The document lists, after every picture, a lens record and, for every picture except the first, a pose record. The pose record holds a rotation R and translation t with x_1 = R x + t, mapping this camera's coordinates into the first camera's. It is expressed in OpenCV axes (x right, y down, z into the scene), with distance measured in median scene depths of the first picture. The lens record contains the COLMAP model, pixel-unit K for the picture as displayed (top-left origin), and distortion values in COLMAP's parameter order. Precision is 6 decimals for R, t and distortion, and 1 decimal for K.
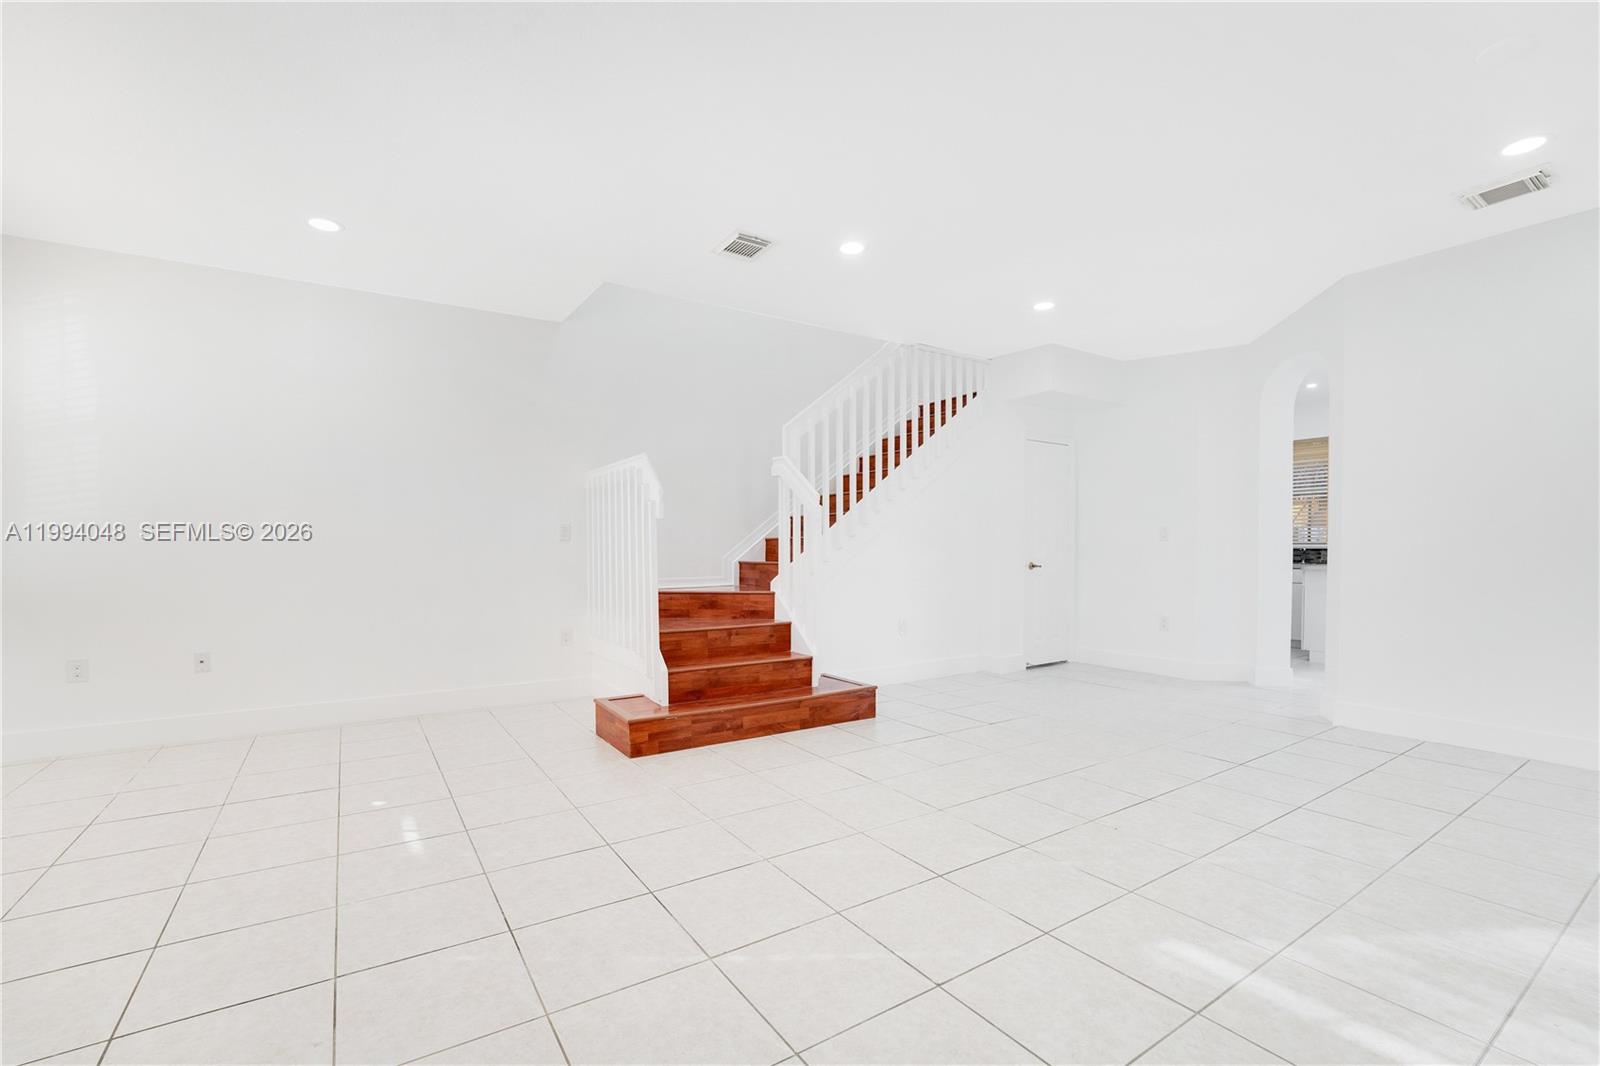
lens RADIAL K [[682.4, 0, 797.9], [0, 682.4, 539.3], [0, 0, 1]] dist [-0.020835, -0.000054]
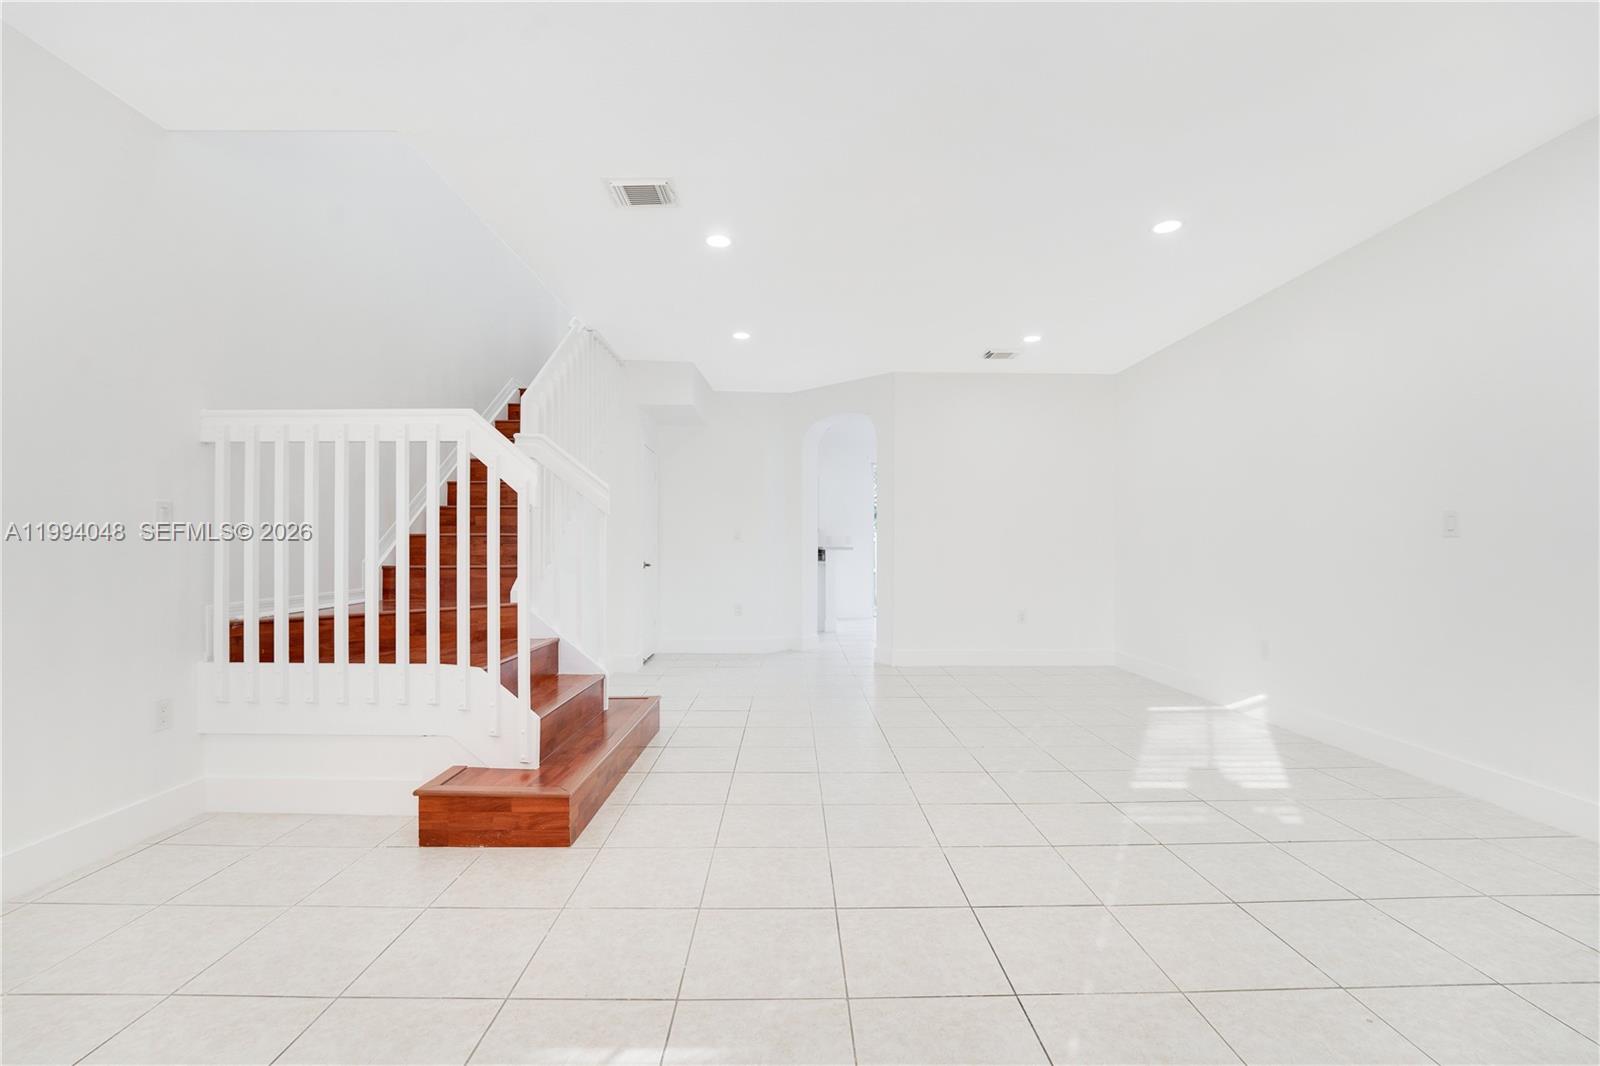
lens RADIAL K [[682.4, 0, 797.9], [0, 682.4, 539.3], [0, 0, 1]] dist [-0.020835, -0.000054]
pose [[0.543760, 0.011434, 0.839163, -0.537972], [-0.013067, 0.999901, -0.005157, 0.003419], [-0.839139, -0.008161, 0.543855, 0.319779]]
